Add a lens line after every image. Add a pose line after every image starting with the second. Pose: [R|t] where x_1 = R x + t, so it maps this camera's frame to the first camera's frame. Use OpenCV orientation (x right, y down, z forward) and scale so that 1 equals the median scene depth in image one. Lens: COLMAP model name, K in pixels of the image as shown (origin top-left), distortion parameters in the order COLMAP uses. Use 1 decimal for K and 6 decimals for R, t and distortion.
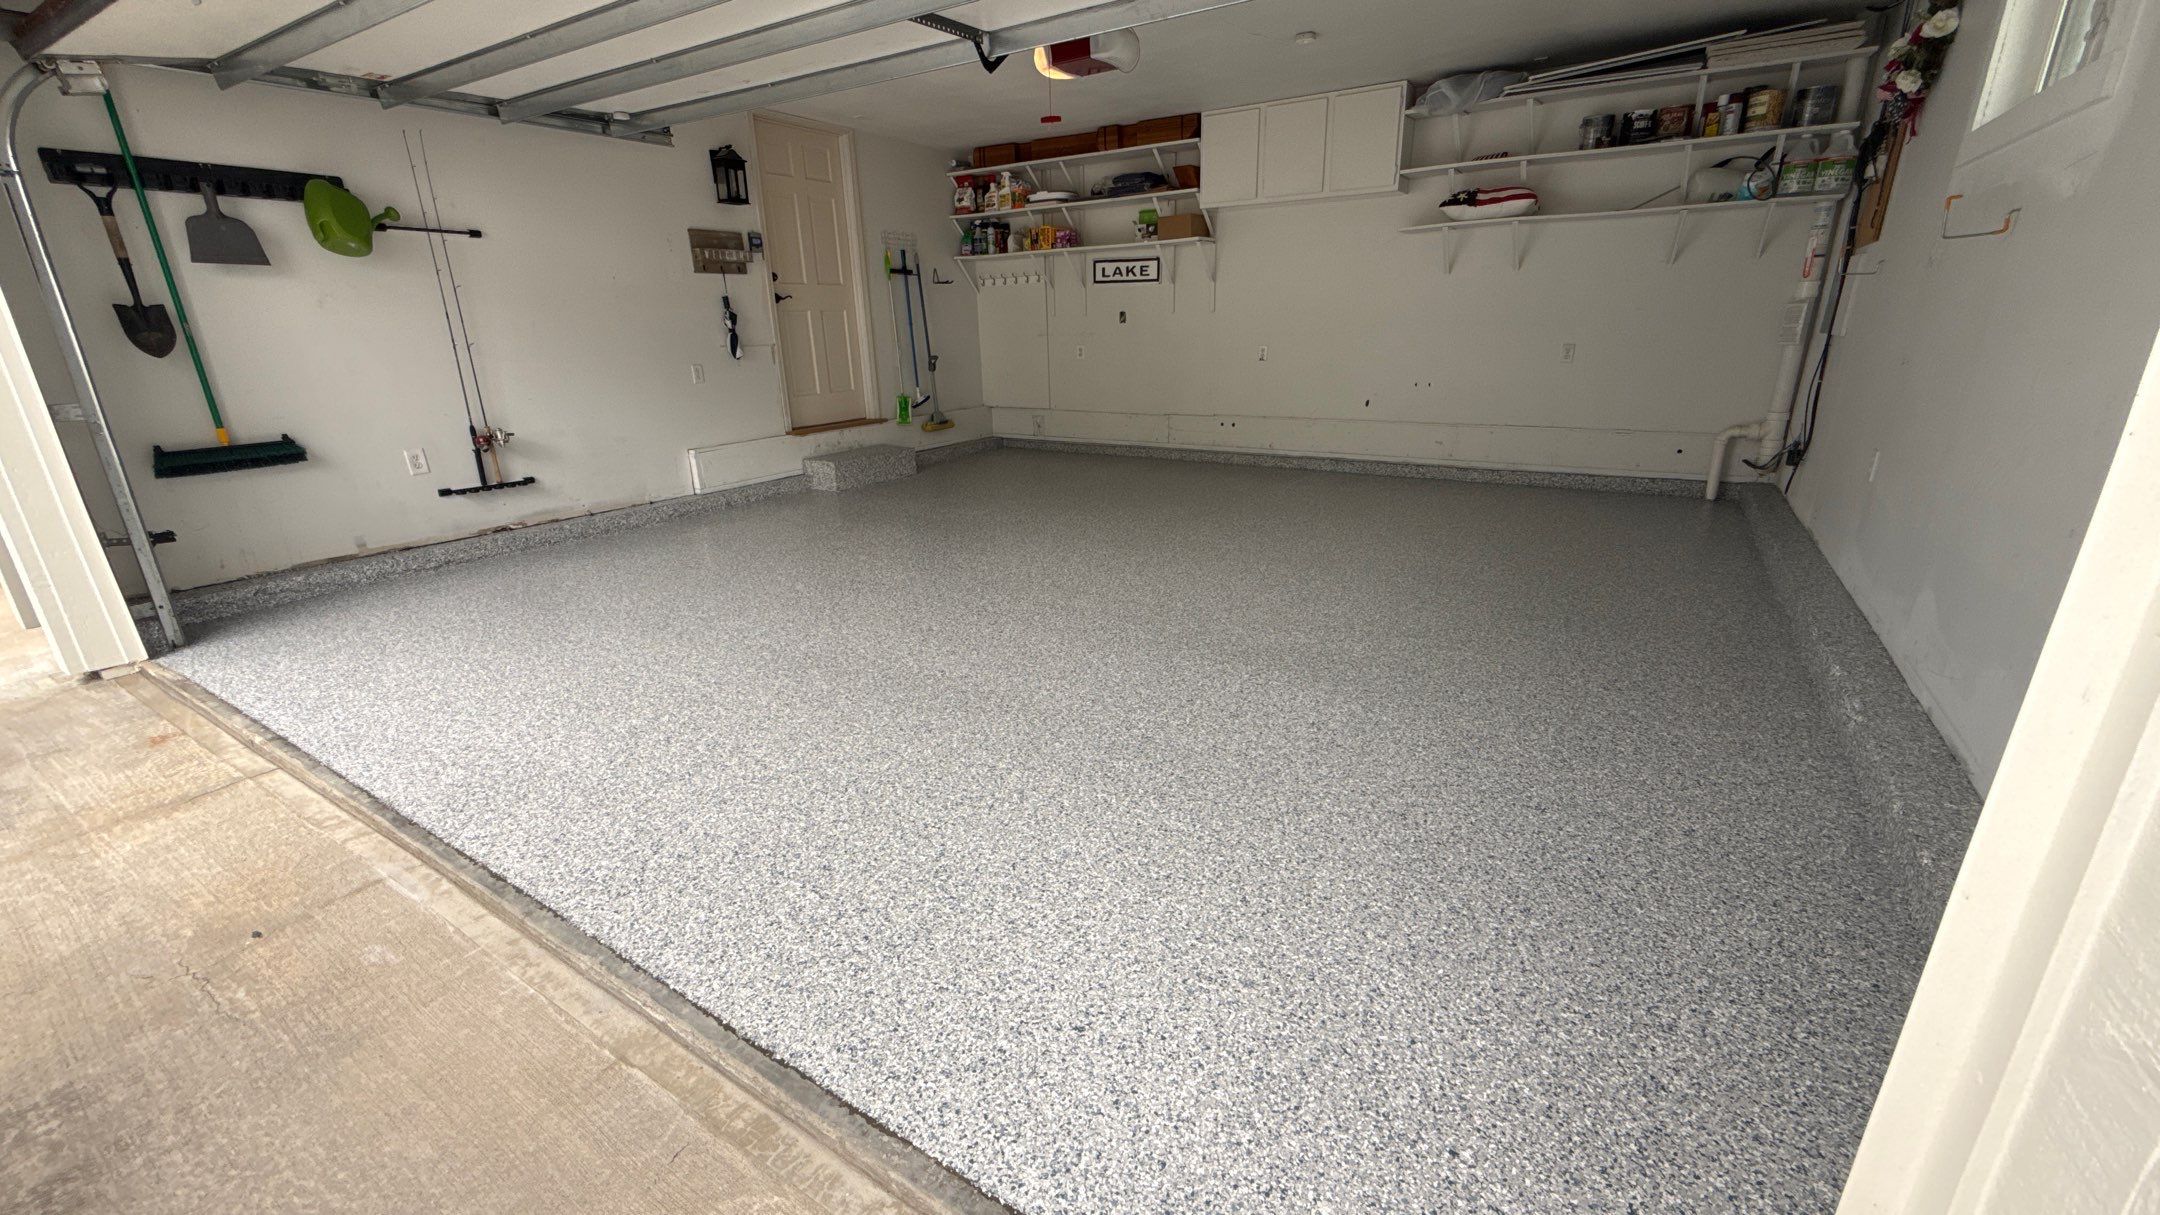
lens RADIAL K [[860.8, 0, 1077.0], [0, 860.8, 609.0], [0, 0, 1]] dist [0.001760, -0.000411]
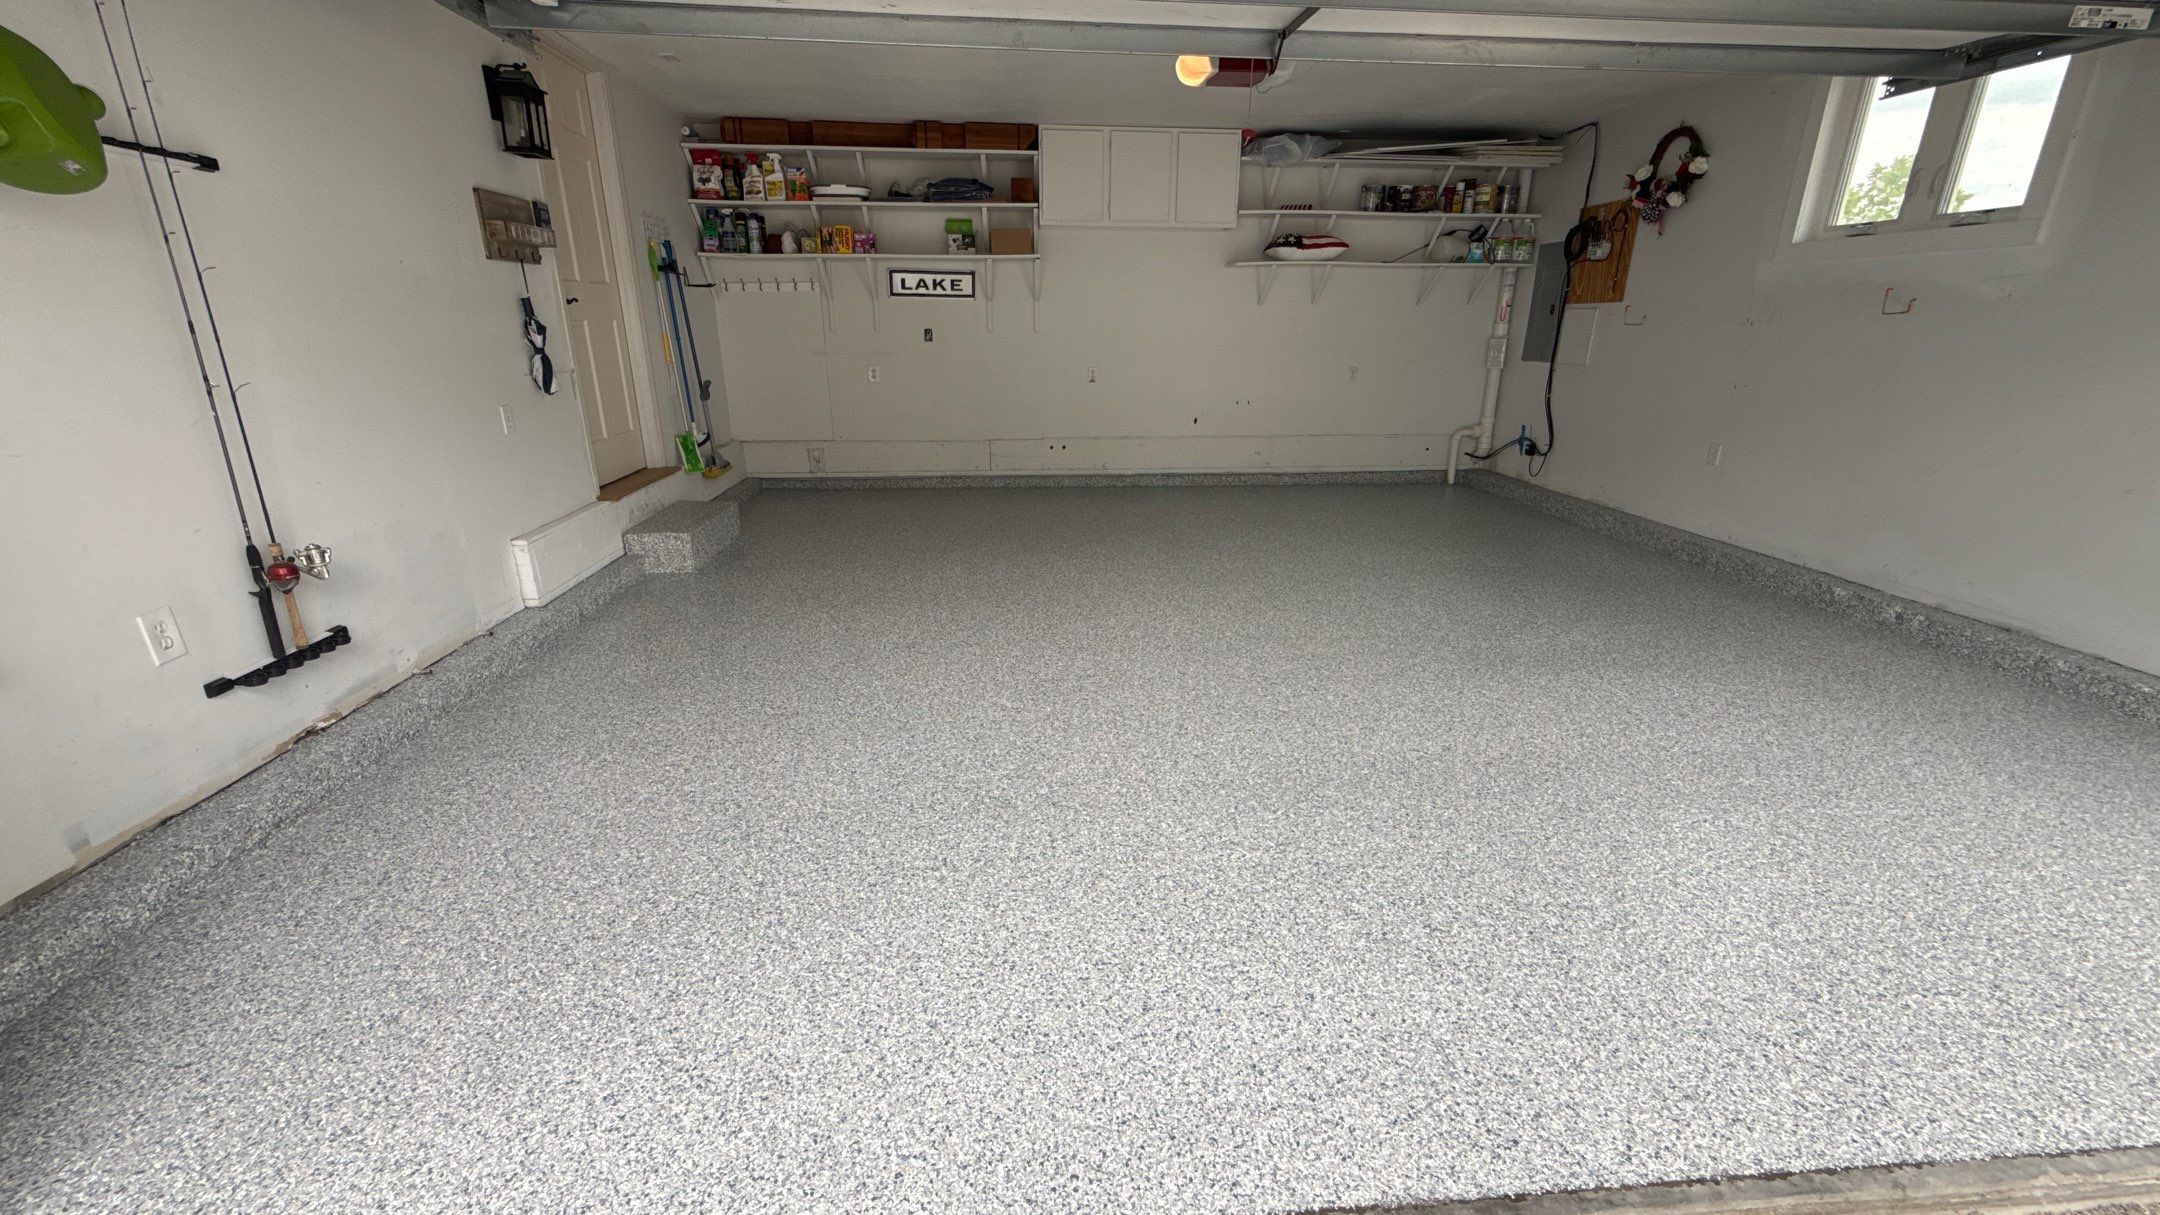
lens RADIAL K [[860.8, 0, 1078.8], [0, 860.8, 610.8], [0, 0, 1]] dist [0.001760, -0.000411]
pose [[0.792499, -0.170218, 0.585637, -0.537124], [0.173642, 0.983494, 0.050880, -0.101637], [-0.584631, 0.061369, 0.808975, 0.271570]]
